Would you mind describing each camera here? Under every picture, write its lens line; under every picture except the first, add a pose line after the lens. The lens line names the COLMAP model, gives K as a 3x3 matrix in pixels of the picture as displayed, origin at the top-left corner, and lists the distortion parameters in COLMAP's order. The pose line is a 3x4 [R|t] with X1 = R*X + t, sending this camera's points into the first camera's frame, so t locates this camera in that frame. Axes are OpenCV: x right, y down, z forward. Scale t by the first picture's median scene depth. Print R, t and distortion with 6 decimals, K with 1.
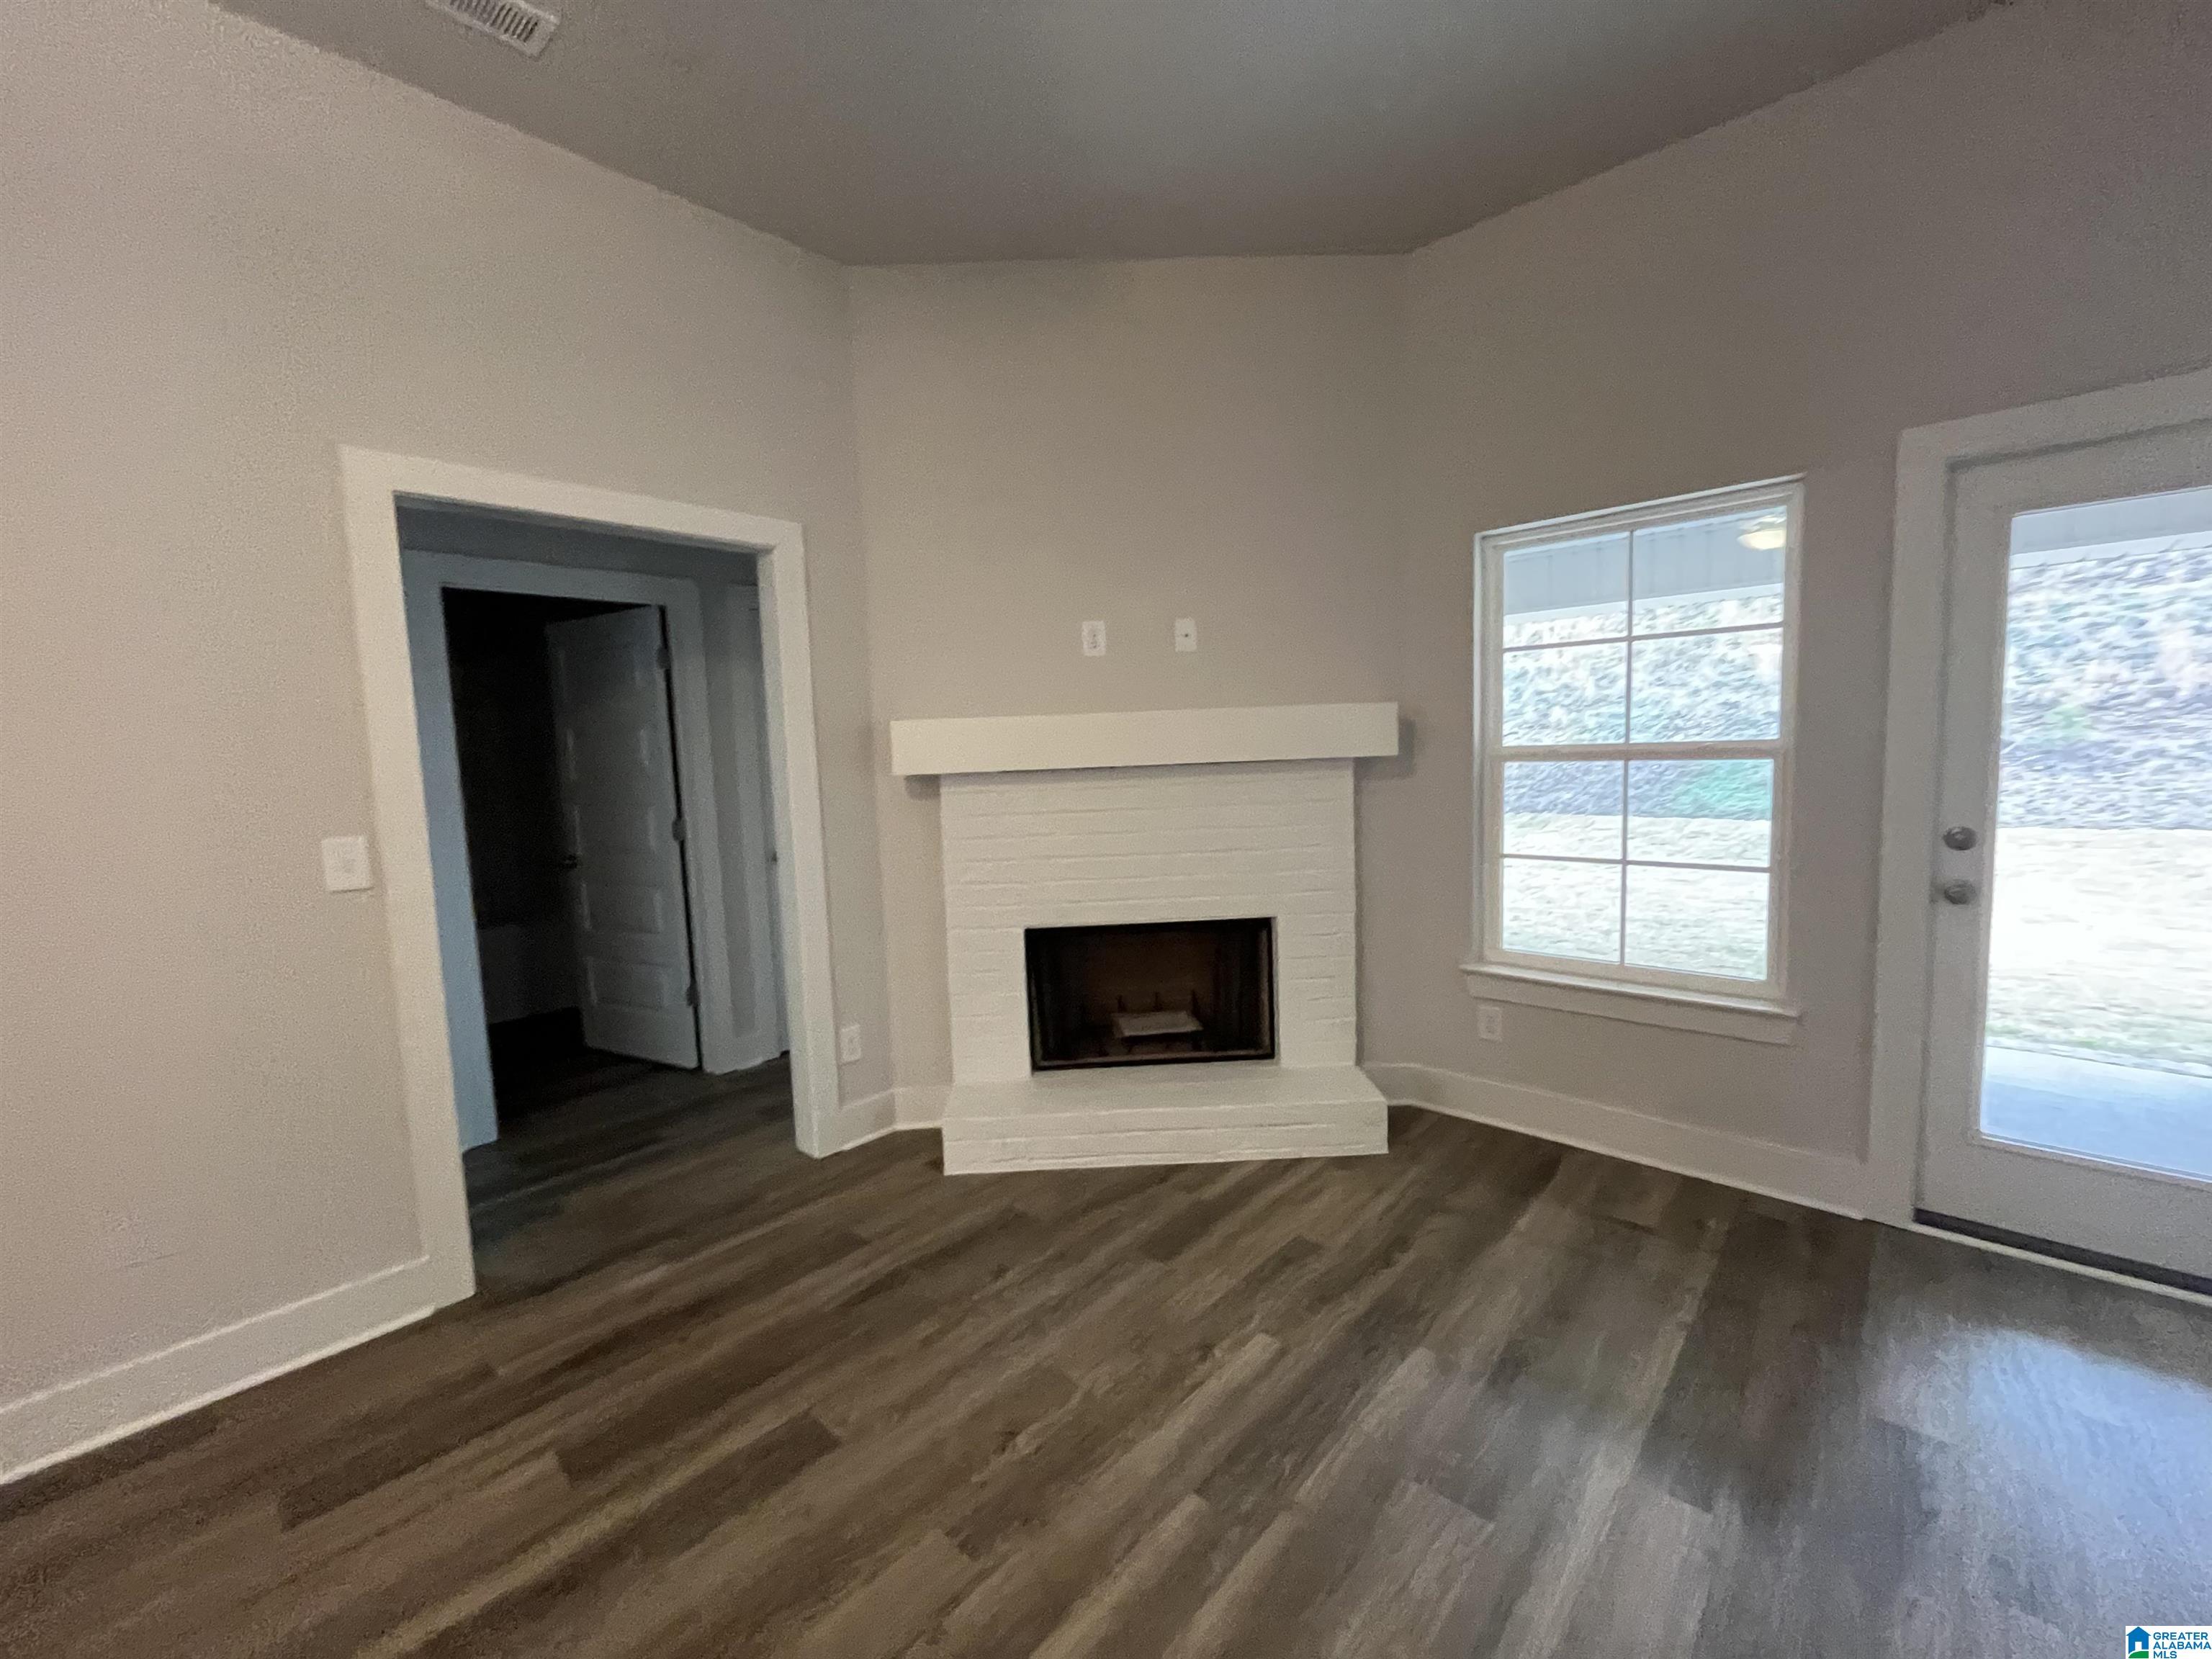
lens RADIAL K [[891.9, 0, 1103.4], [0, 891.9, 819.5], [0, 0, 1]] dist [0.000915, -0.000001]
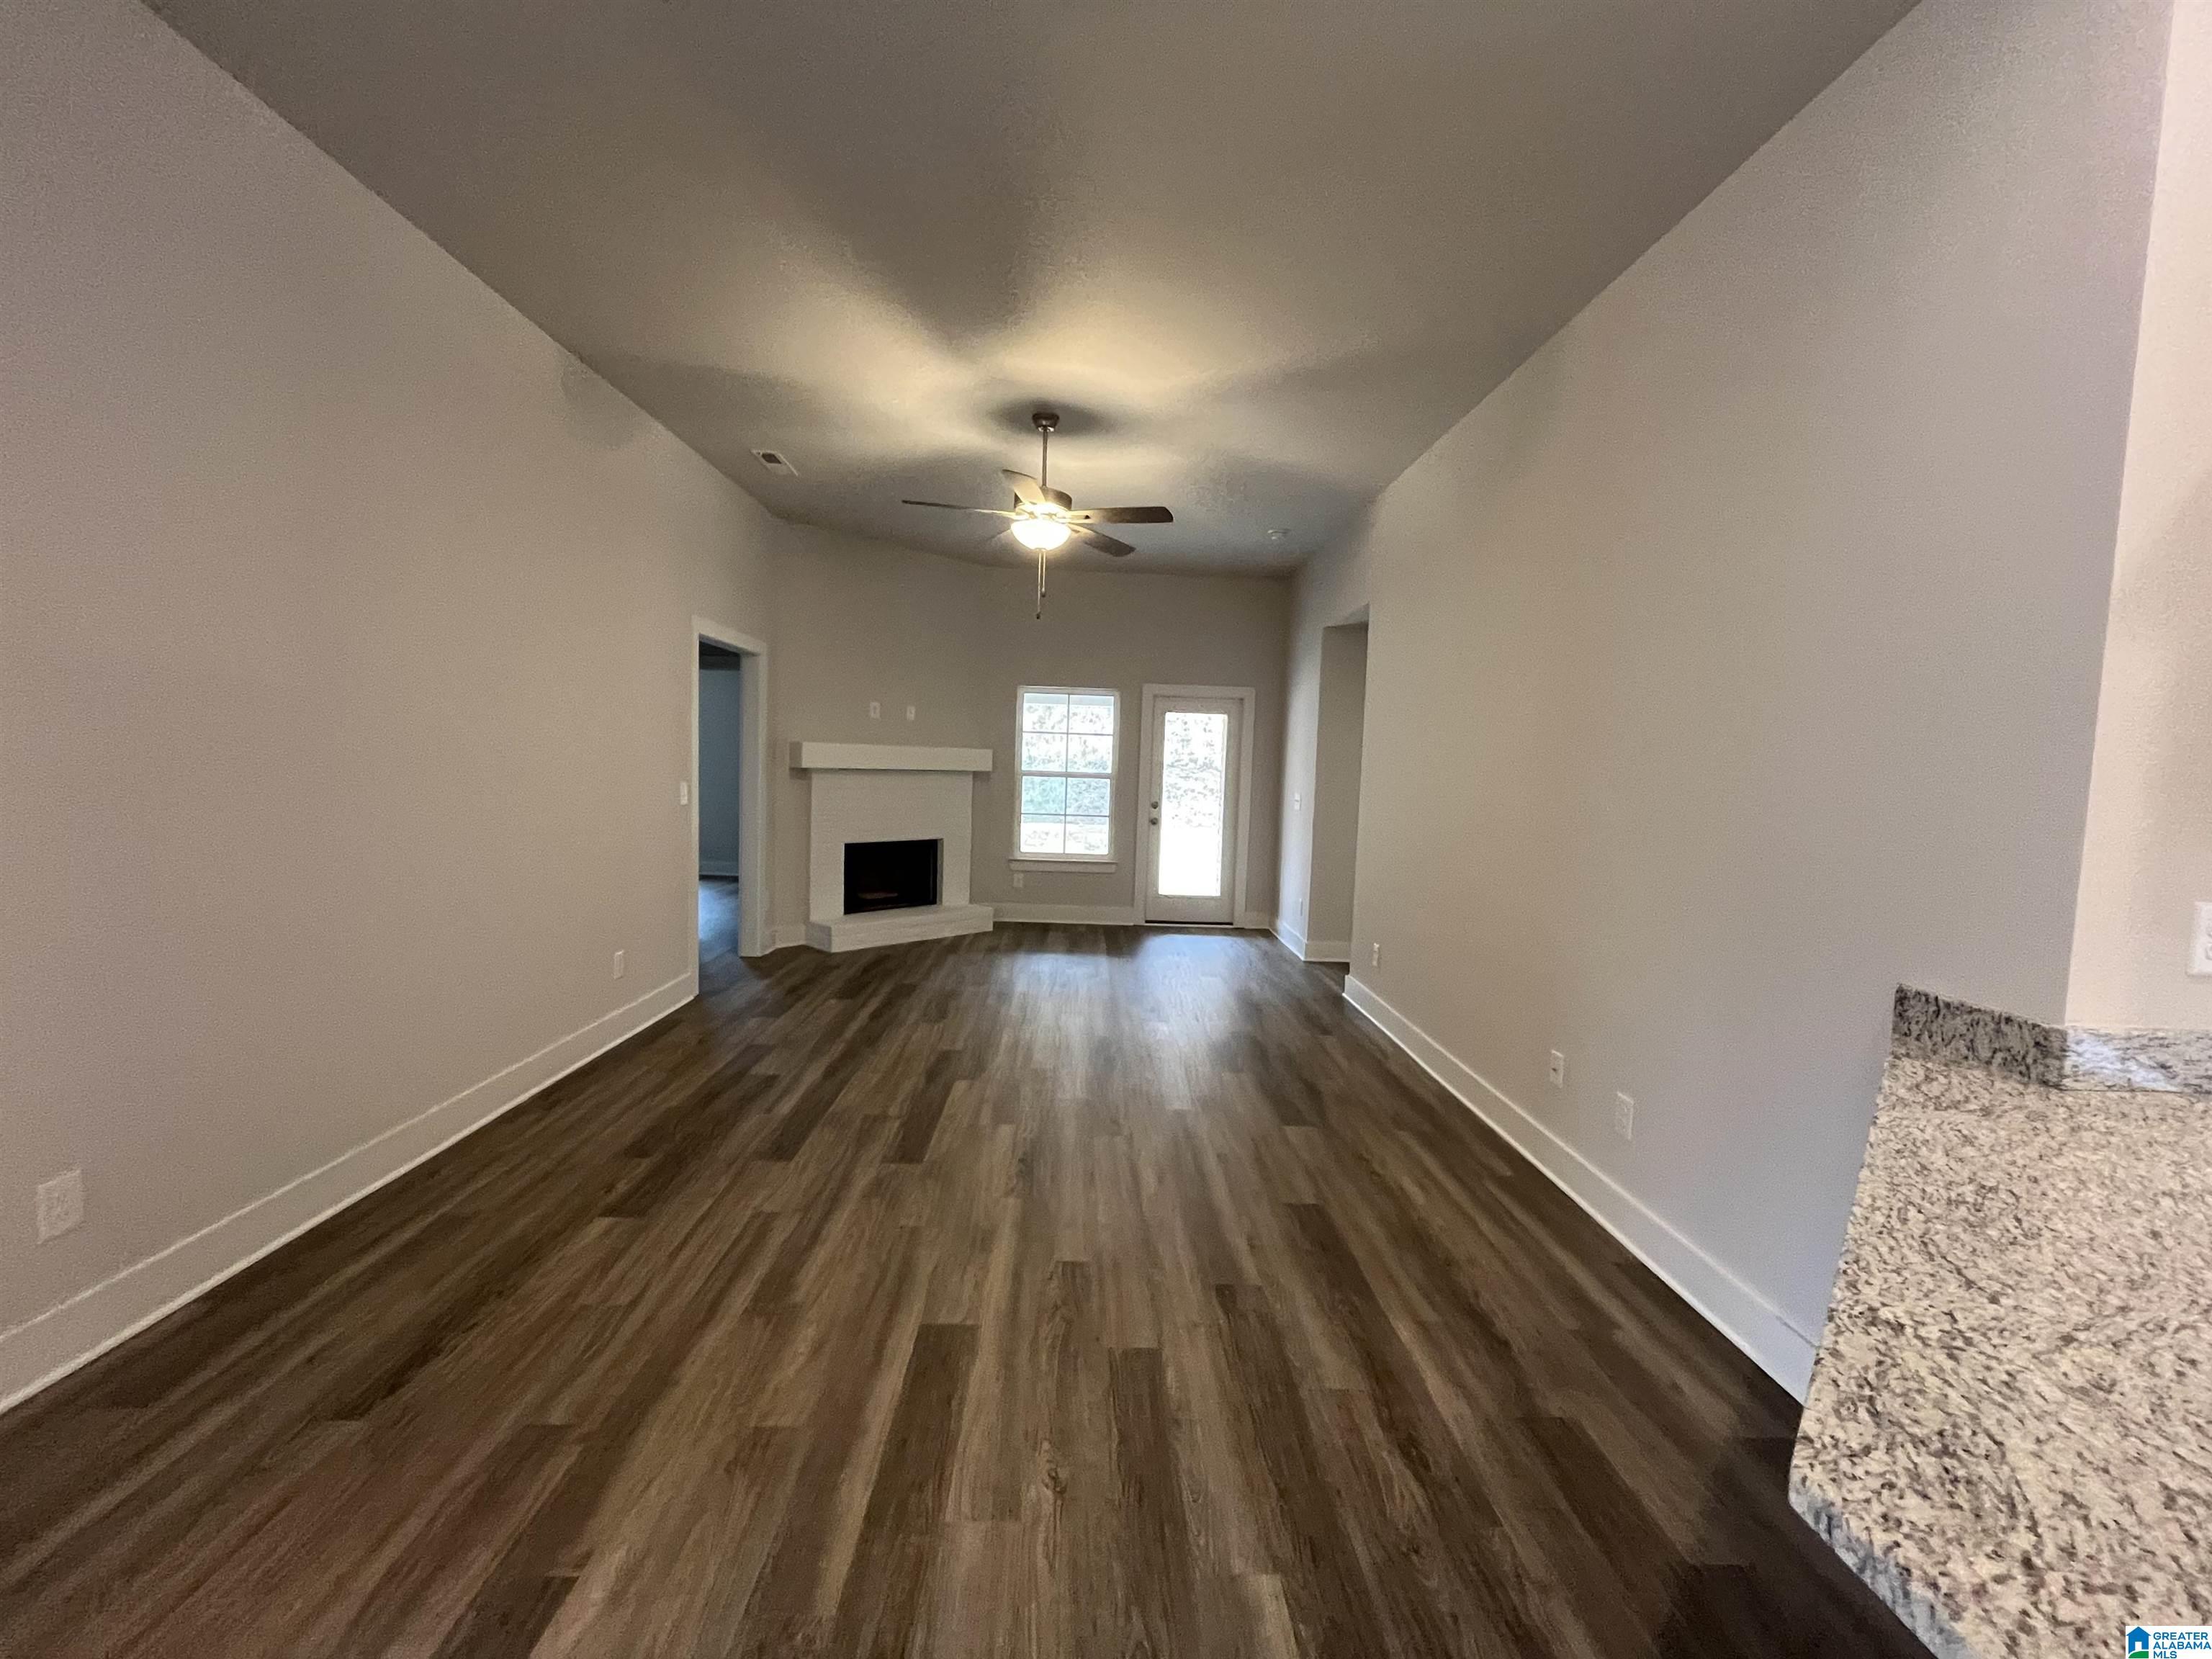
lens RADIAL K [[898.2, 0, 1106.0], [0, 898.2, 829.5], [0, 0, 1]] dist [-0.004141, -0.000223]
pose [[0.714997, 0.007640, 0.699086, -1.149157], [0.000202, 0.999938, -0.011135, 0.113735], [-0.699128, 0.008102, 0.714951, -0.966504]]
